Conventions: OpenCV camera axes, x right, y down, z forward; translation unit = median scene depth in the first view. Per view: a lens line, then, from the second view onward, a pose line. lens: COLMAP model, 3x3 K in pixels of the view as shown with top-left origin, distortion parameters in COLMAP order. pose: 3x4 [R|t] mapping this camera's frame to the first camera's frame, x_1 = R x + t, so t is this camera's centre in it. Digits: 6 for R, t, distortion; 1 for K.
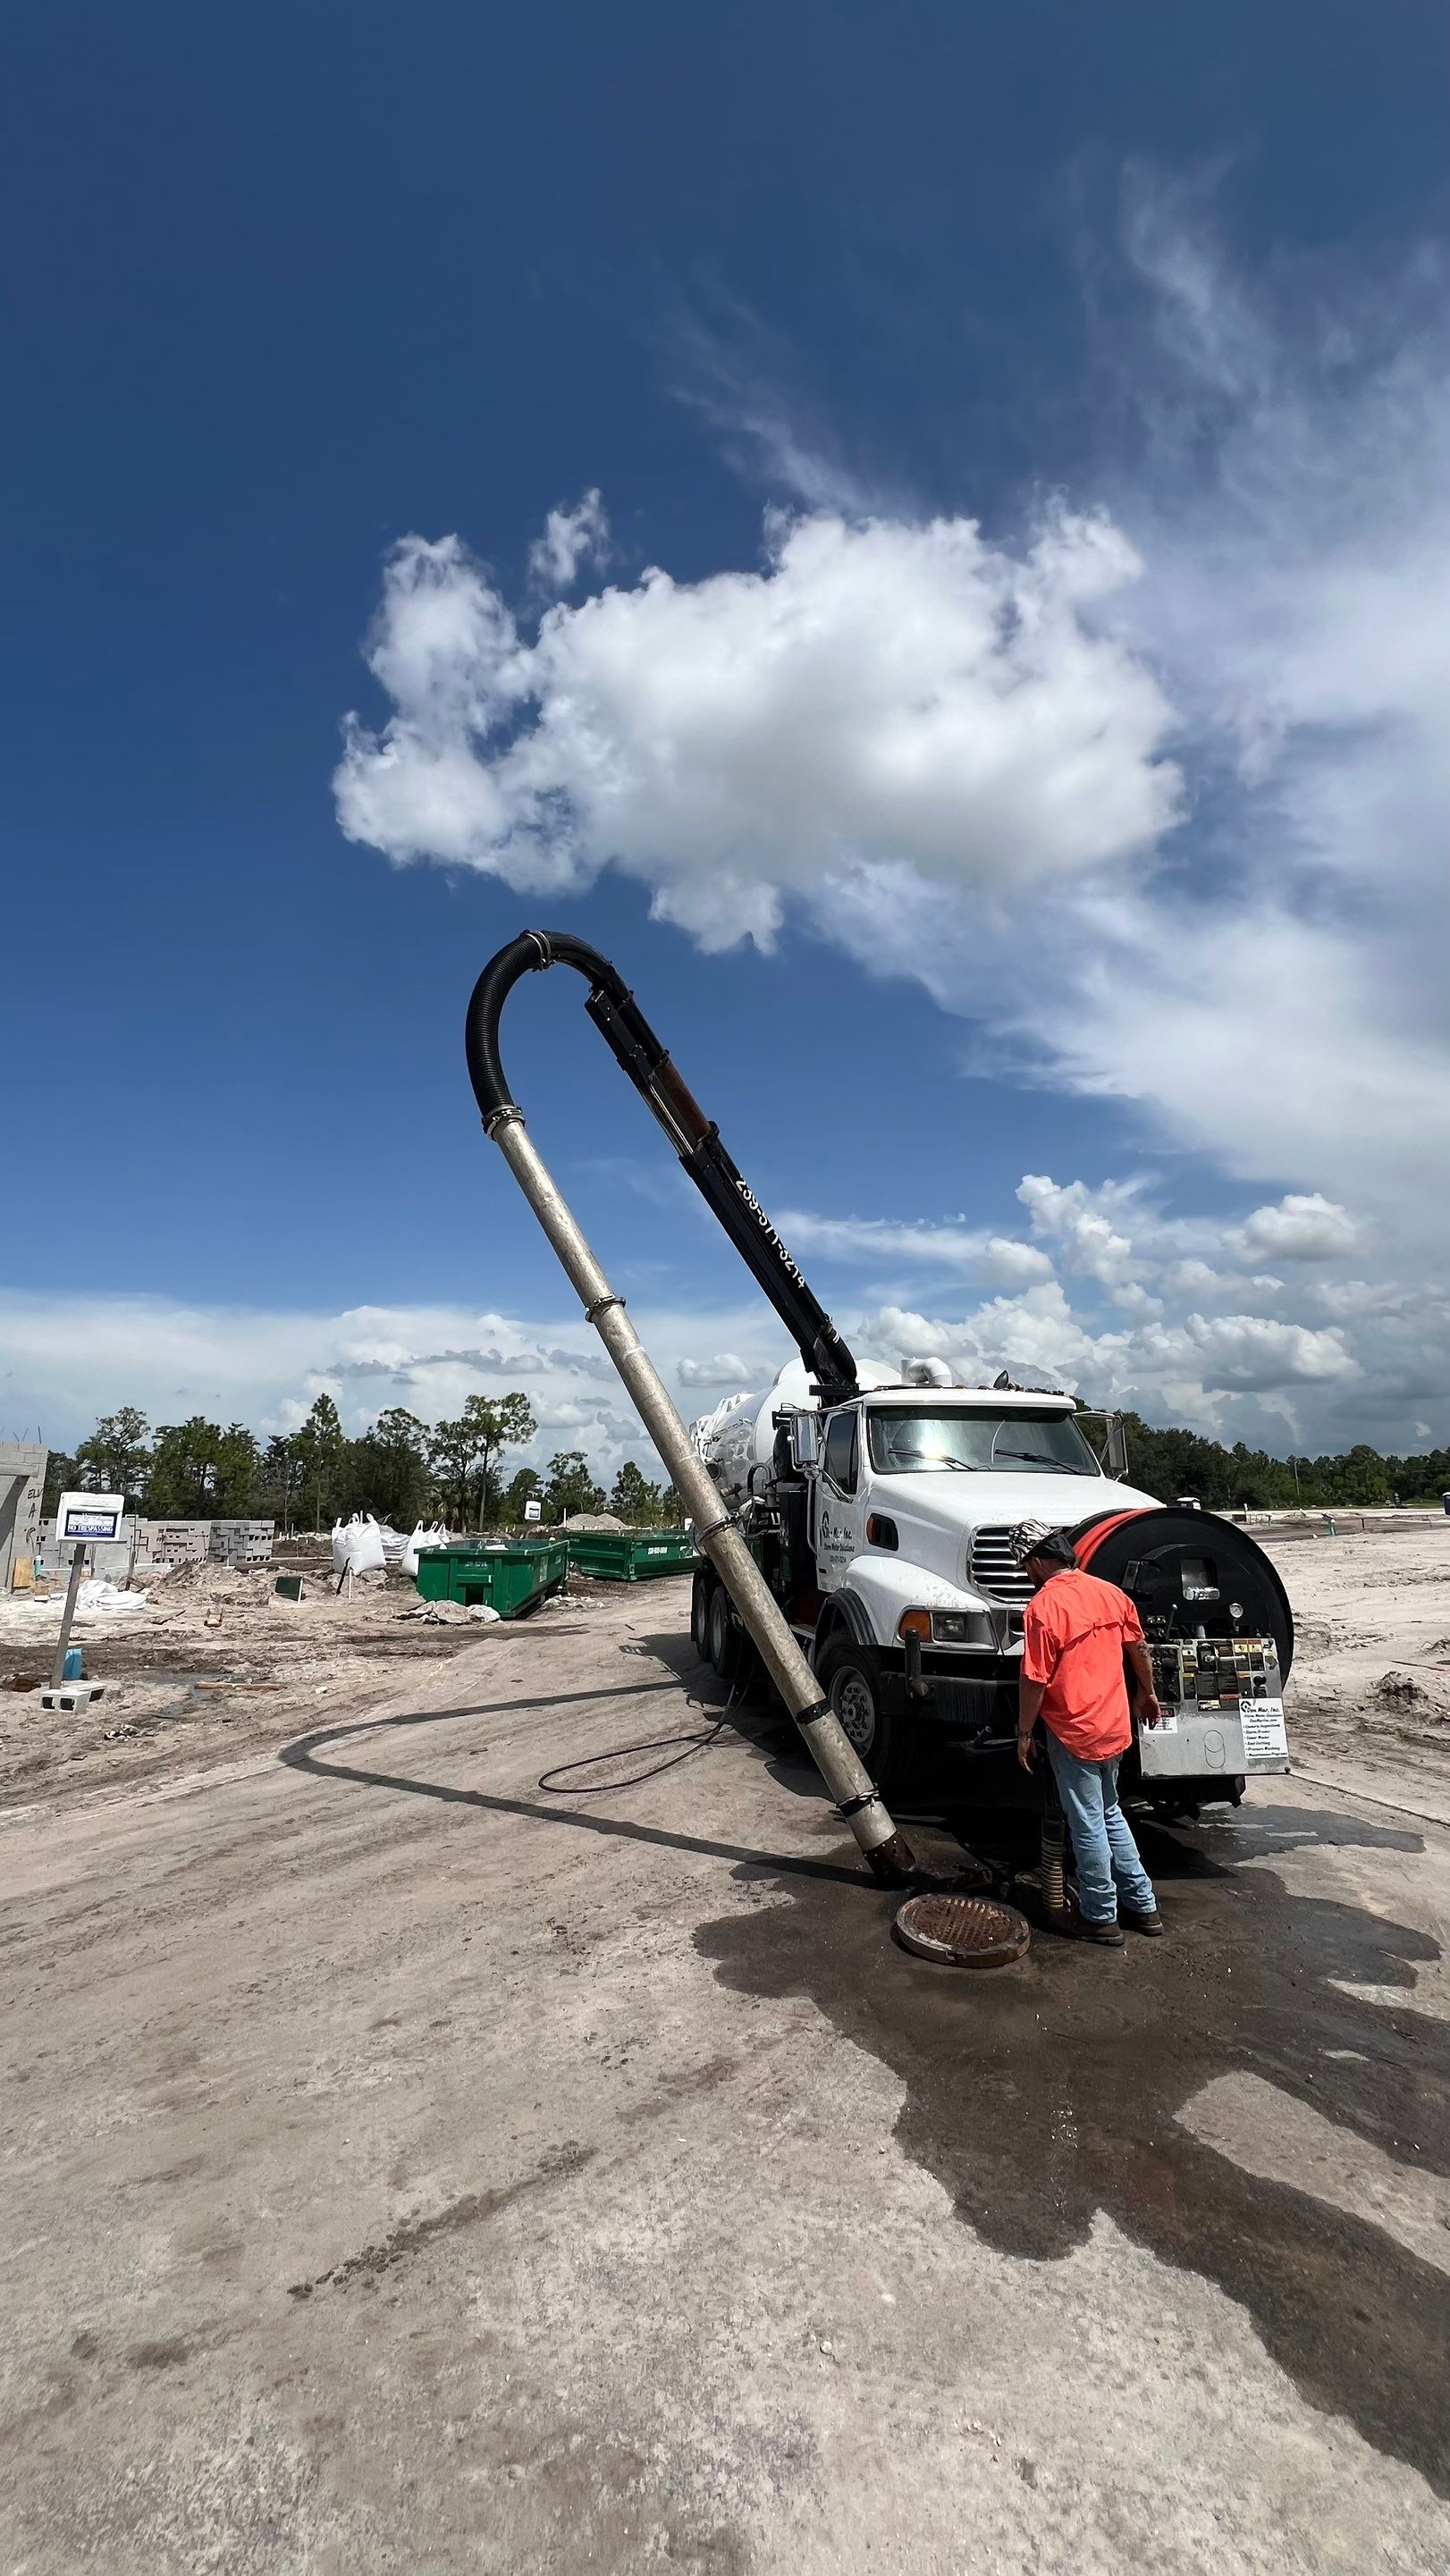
lens RADIAL K [[1038.0, 0, 732.4], [0, 1038.0, 1284.4], [0, 0, 1]] dist [-0.000127, 0.000789]
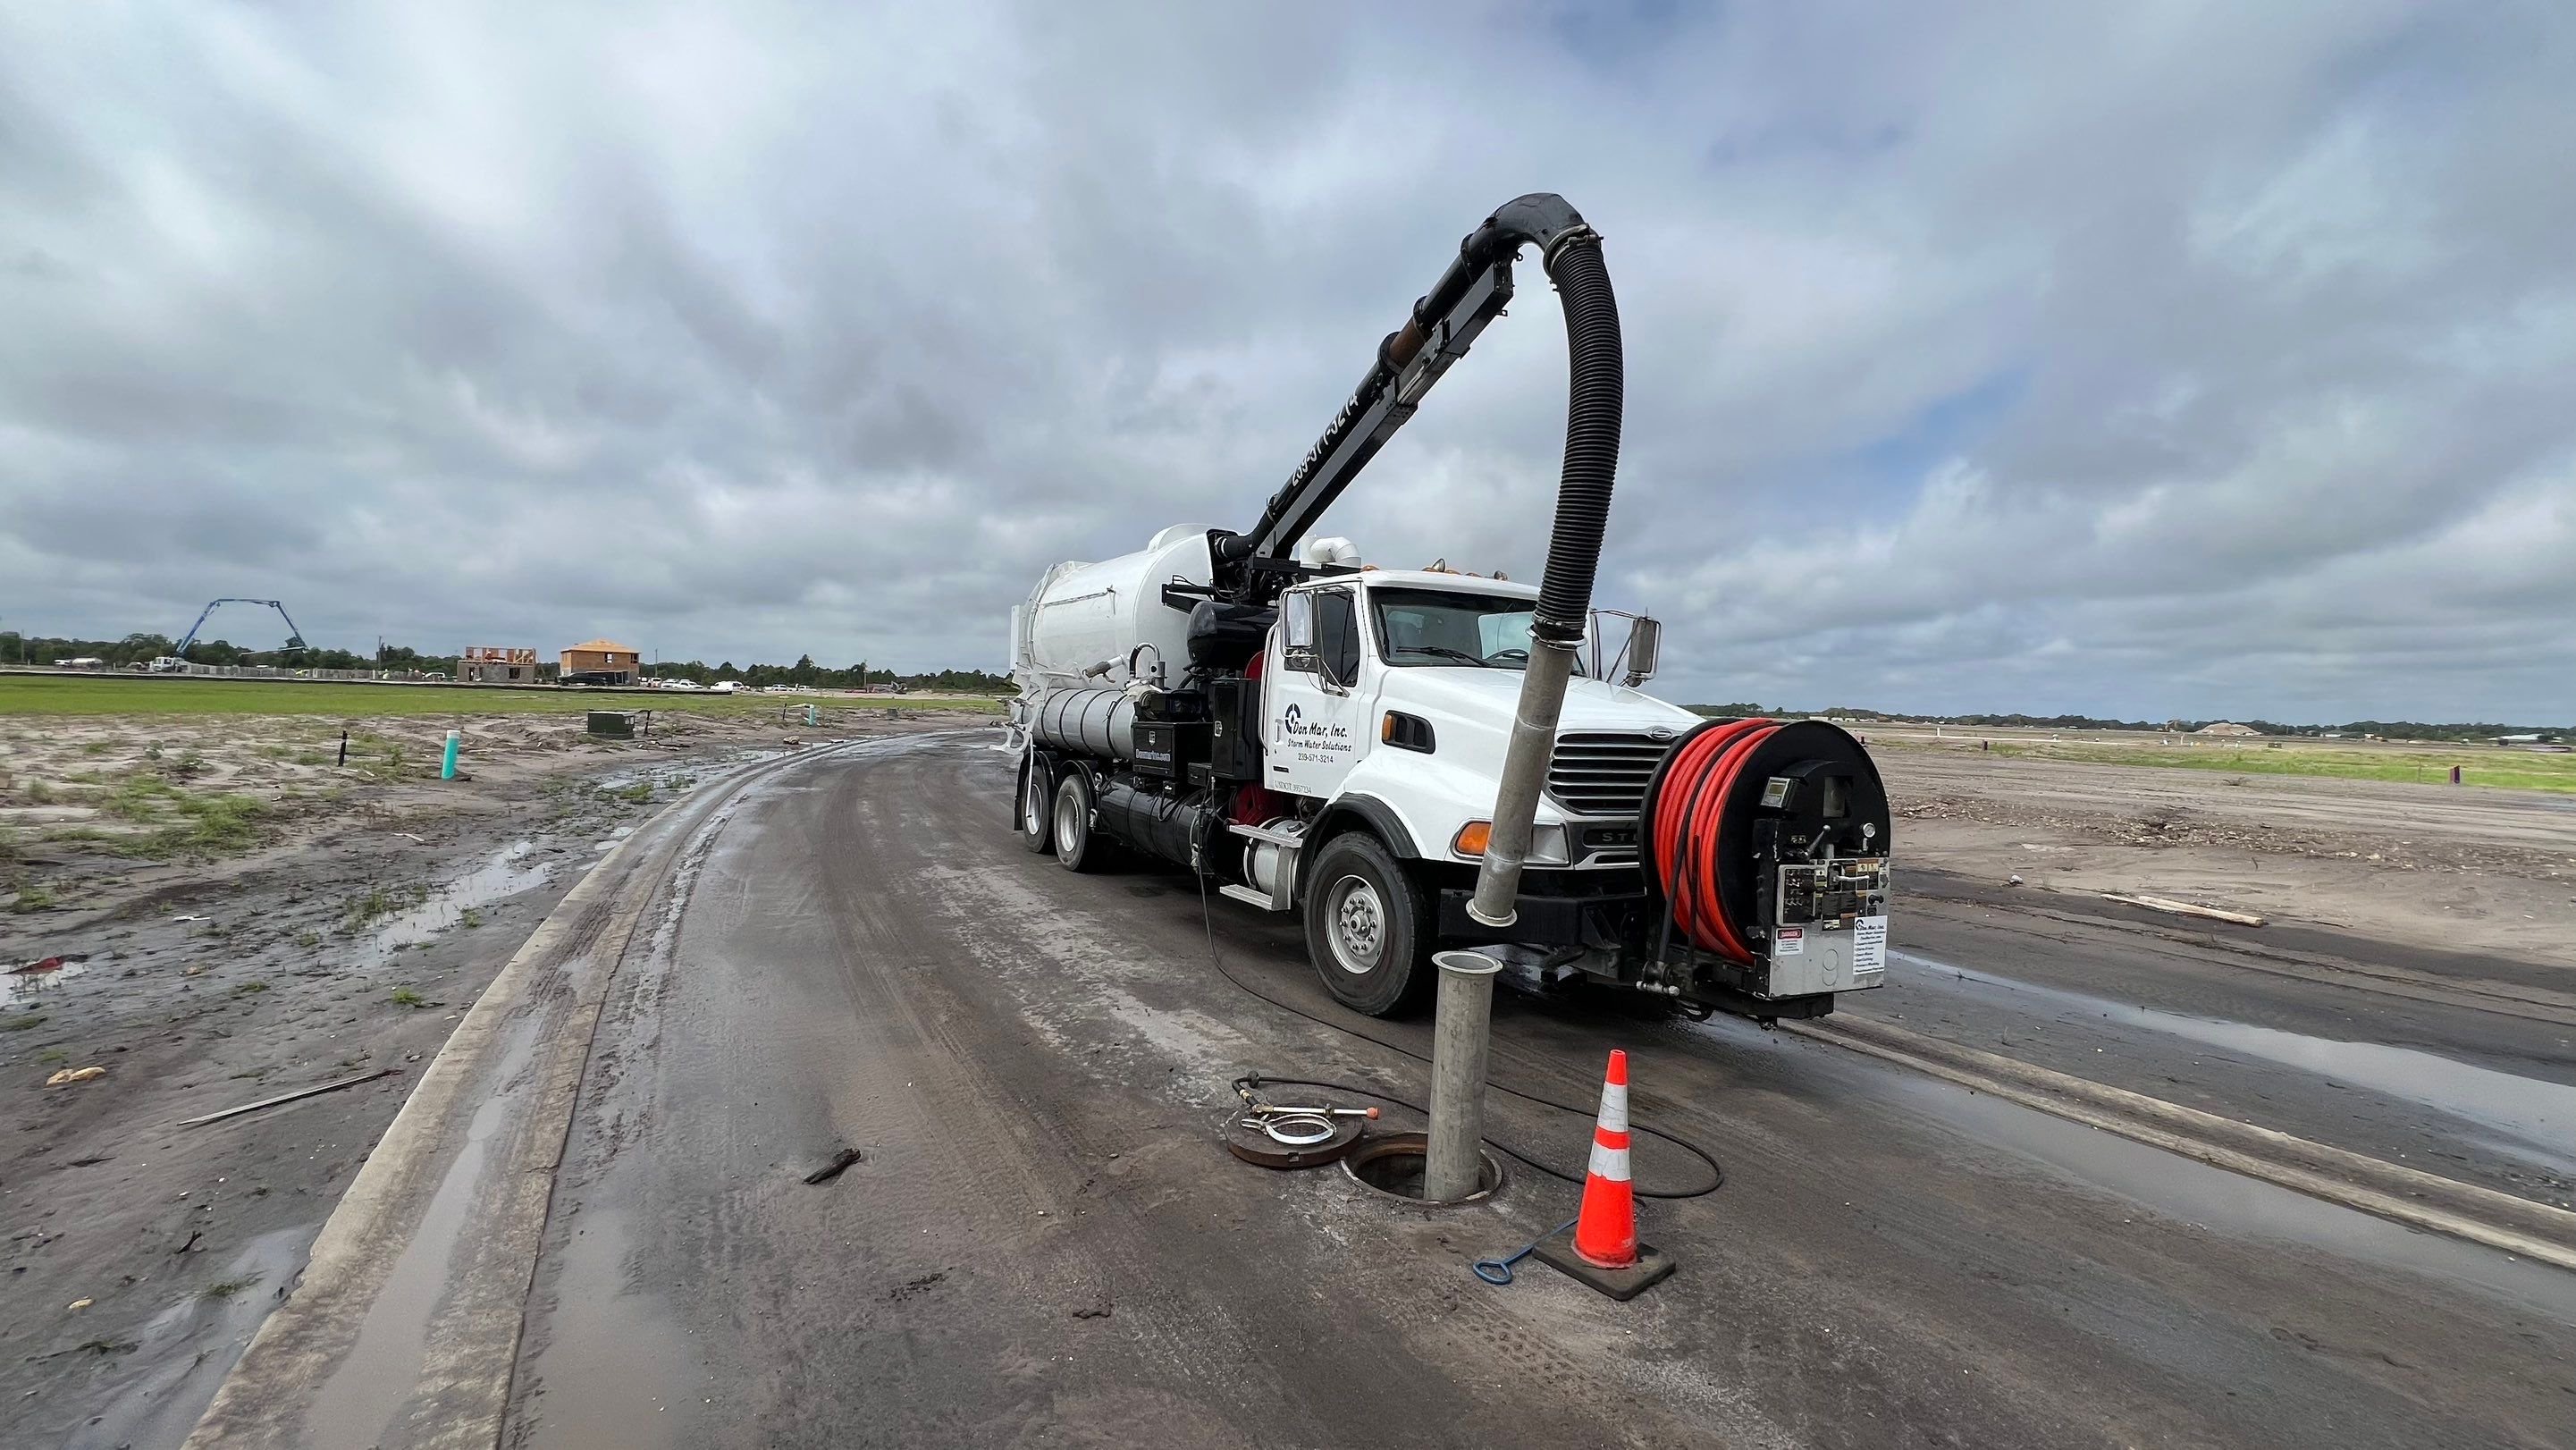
lens RADIAL K [[1034.3, 0, 1285.9], [0, 1034.3, 708.2], [0, 0, 1]] dist [0.000049, 0.000328]
pose [[0.939521, 0.032088, 0.340984, -0.161280], [-0.109722, 0.971328, 0.210912, 0.030730], [-0.324440, -0.235570, 0.916103, 0.157983]]
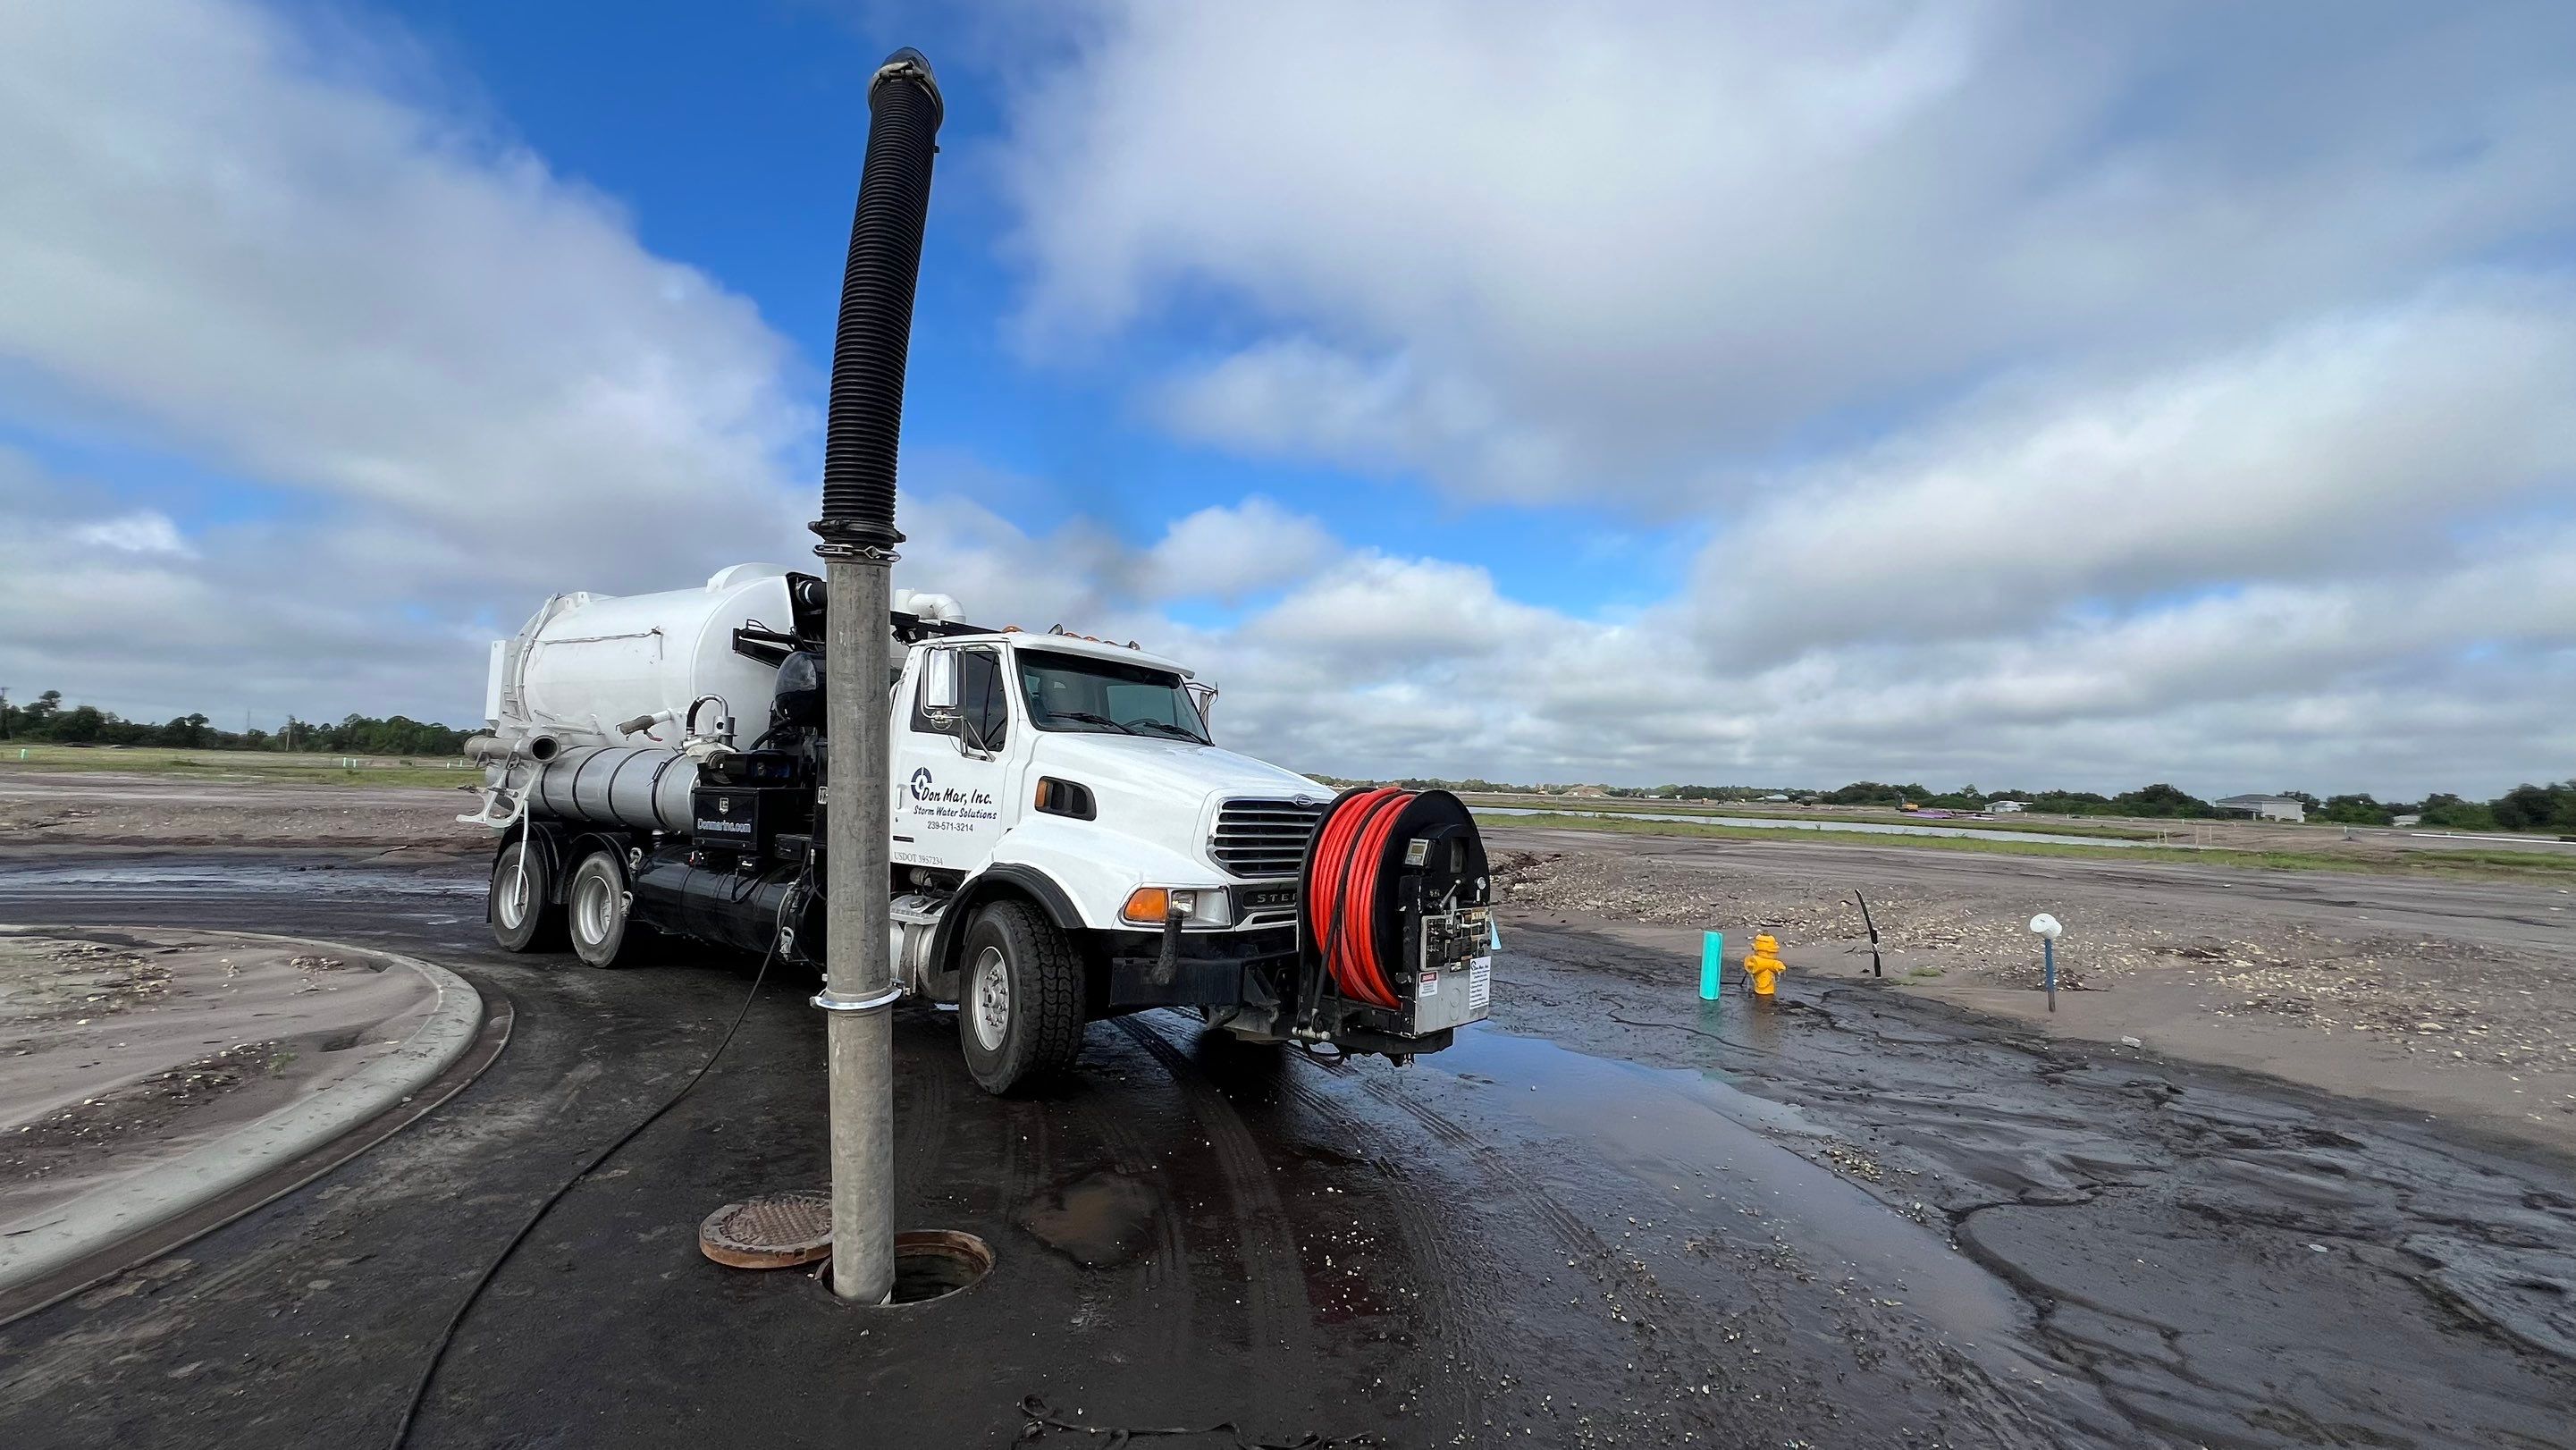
lens RADIAL K [[1038.0, 0, 1286.1], [0, 1038.0, 717.0], [0, 0, 1]] dist [-0.000127, 0.000789]
pose [[0.696305, 0.084869, 0.712711, -0.222702], [-0.202938, 0.975746, 0.082075, 0.043054], [-0.688459, -0.201785, 0.696640, 0.191546]]
